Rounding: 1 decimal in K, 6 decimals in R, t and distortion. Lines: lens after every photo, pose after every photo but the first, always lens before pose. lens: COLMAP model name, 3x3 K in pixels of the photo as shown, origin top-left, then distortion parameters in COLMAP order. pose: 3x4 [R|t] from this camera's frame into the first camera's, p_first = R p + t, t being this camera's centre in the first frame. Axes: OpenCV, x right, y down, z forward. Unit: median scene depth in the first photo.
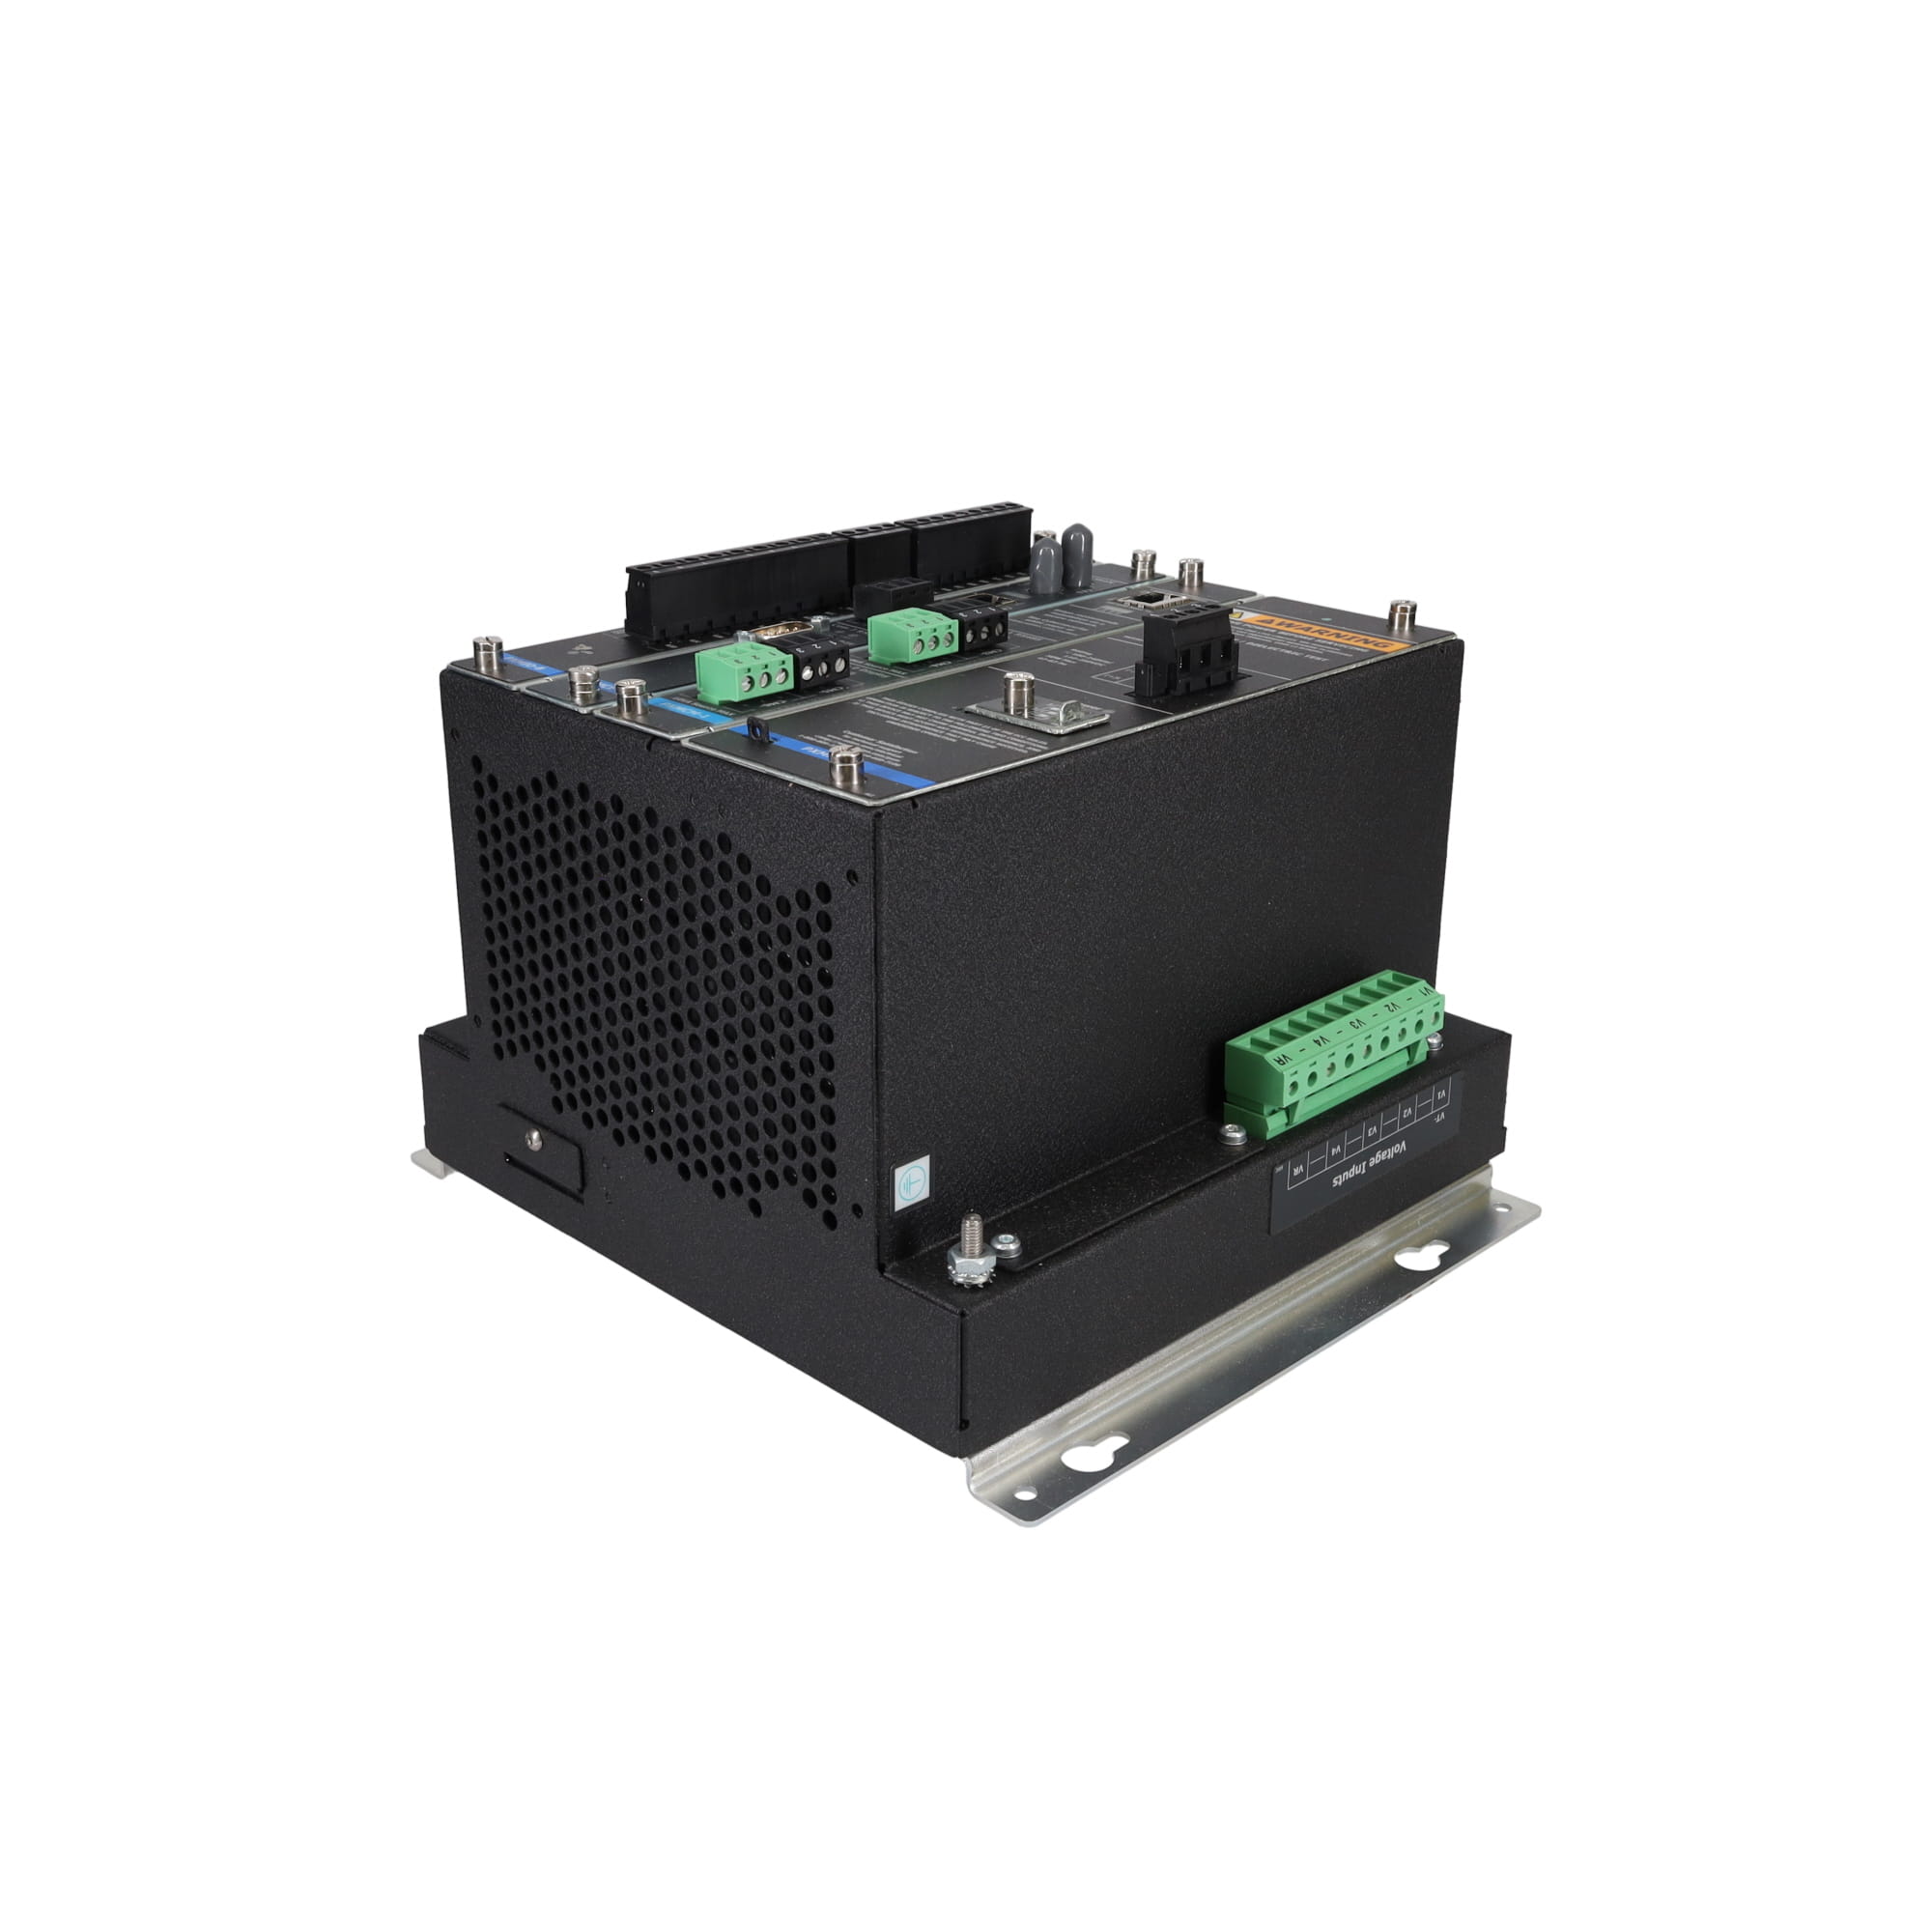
lens RADIAL K [[2239.3, 0, 1054.2], [0, 2239.3, 844.7], [0, 0, 1]] dist [-0.066825, -0.024377]
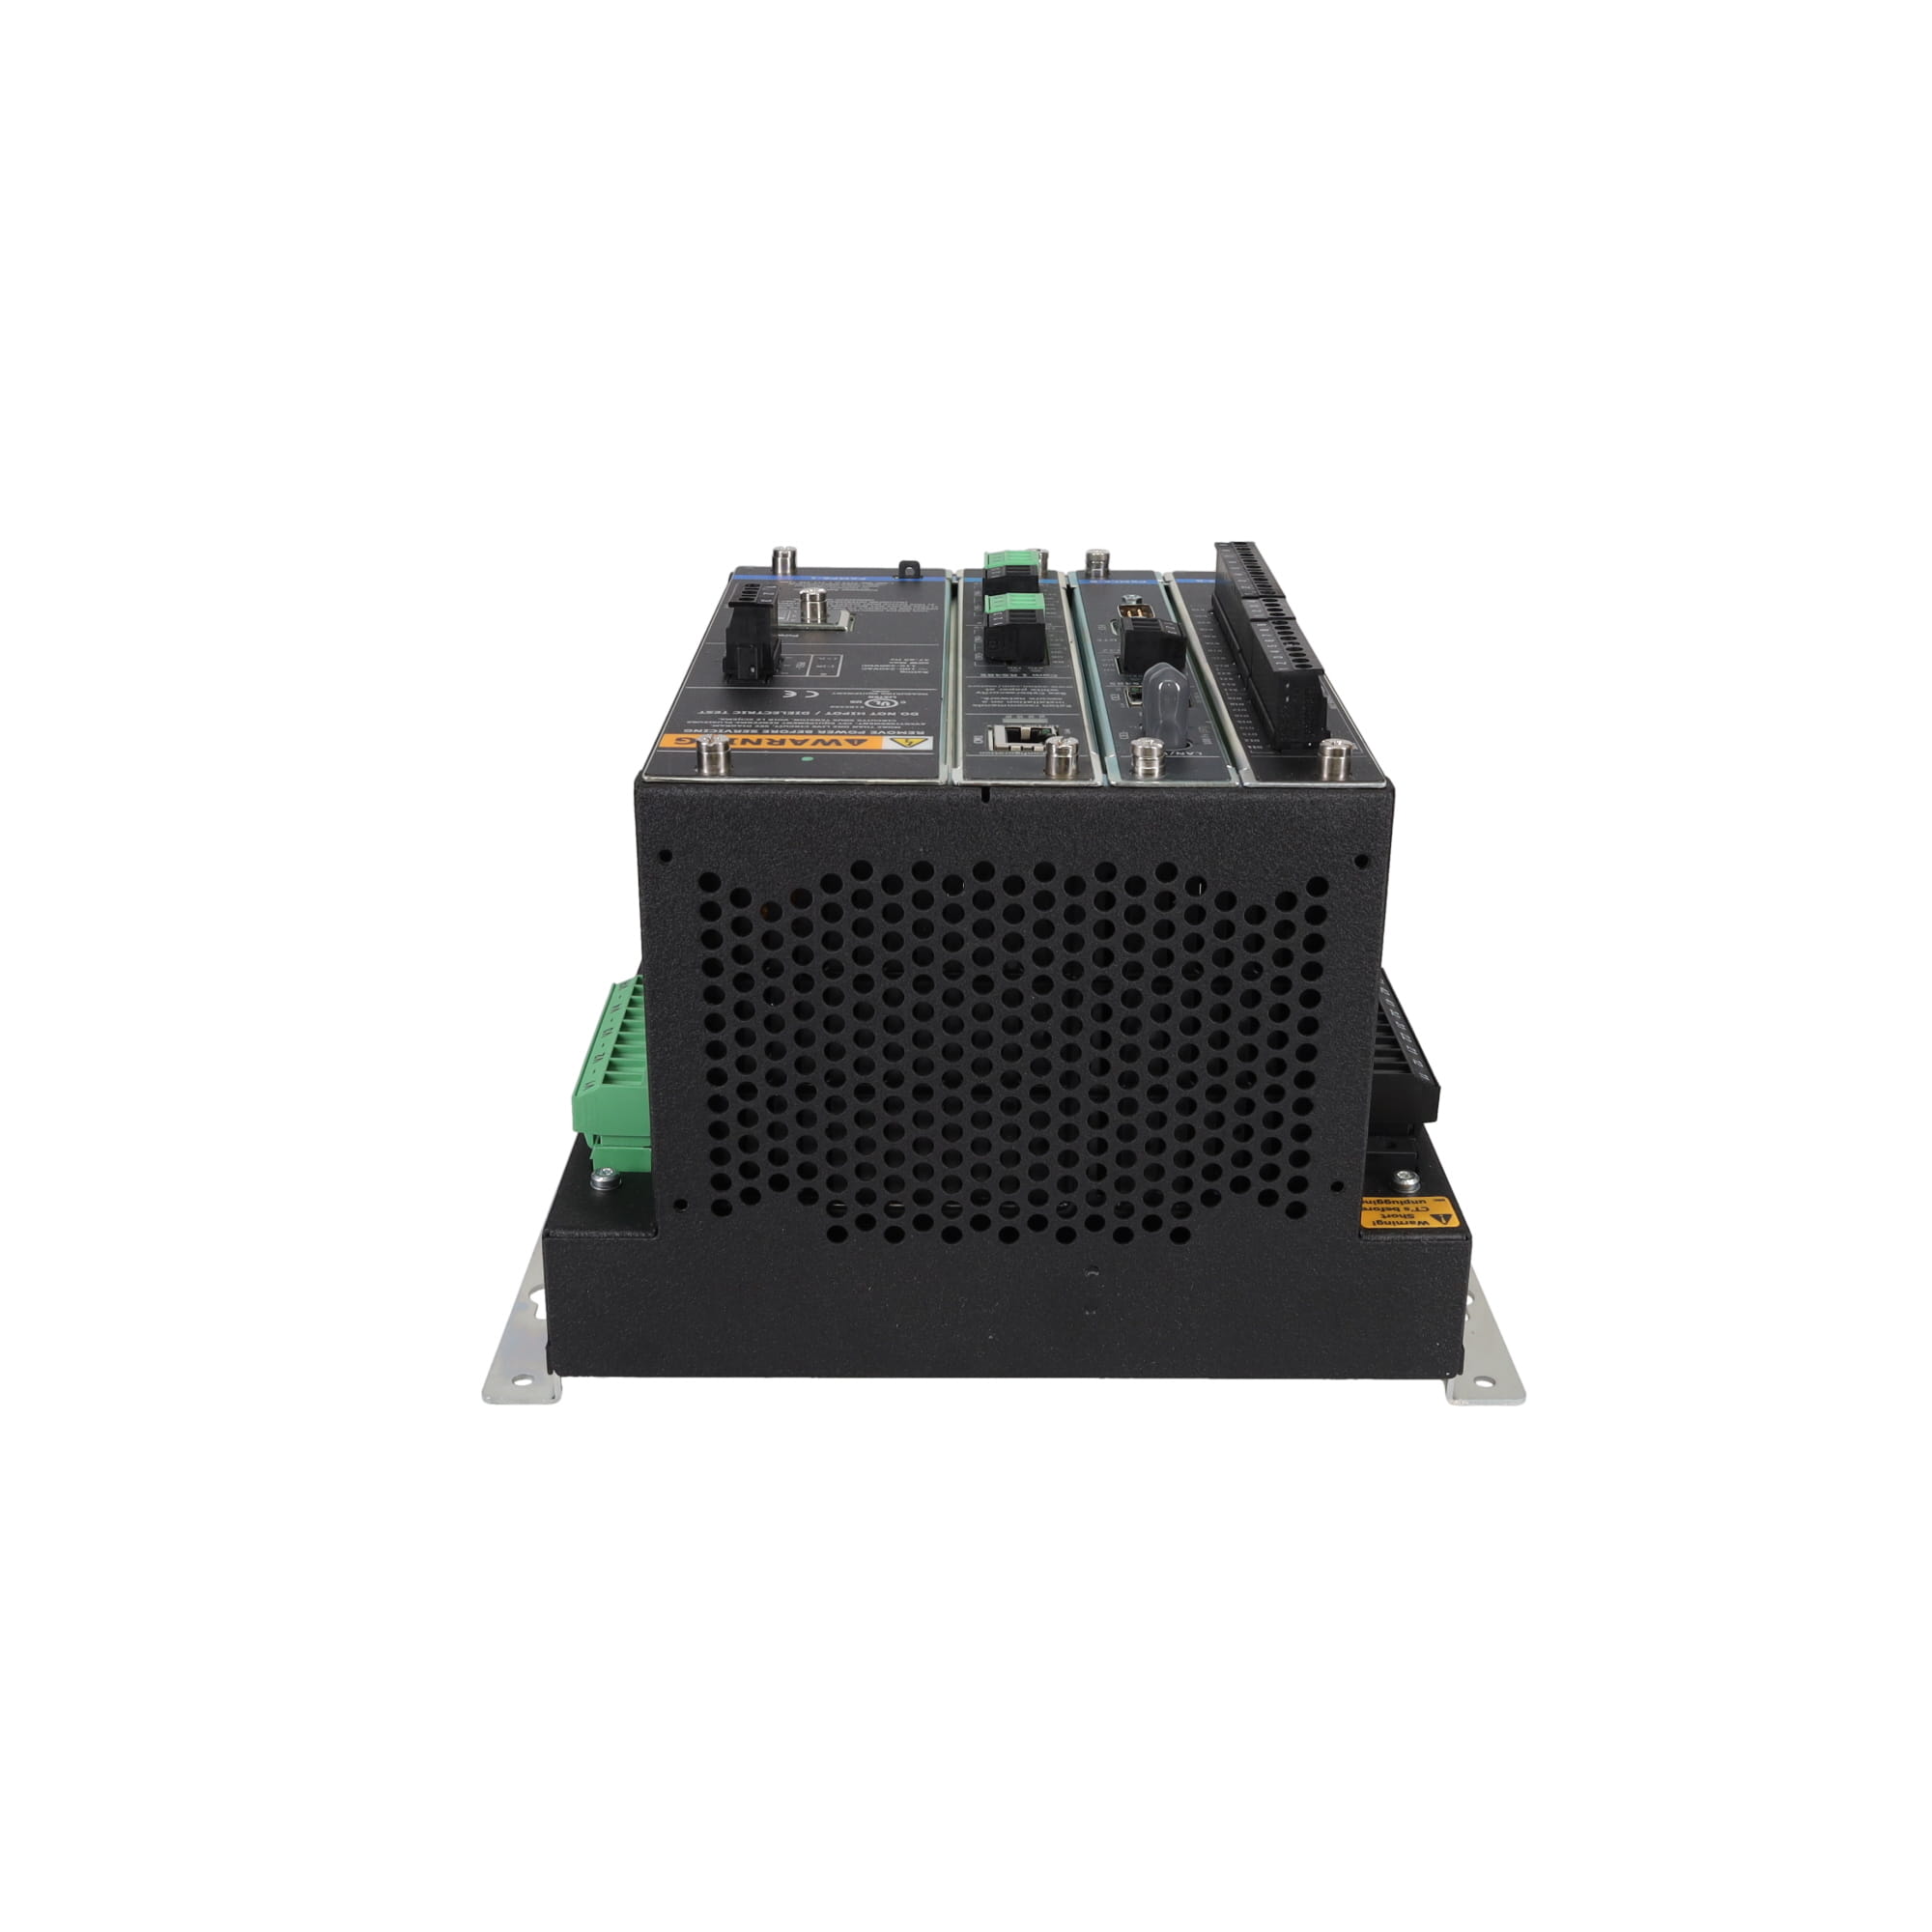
lens RADIAL K [[2253.0, 0, 966.0], [0, 2253.0, 966.0], [0, 0, 1]] dist [0.029203, 0.001434]
pose [[0.729415, -0.260578, 0.632498, -0.787952], [0.224816, 0.964563, 0.138119, -0.108663], [-0.646074, 0.041450, 0.762148, 0.294754]]
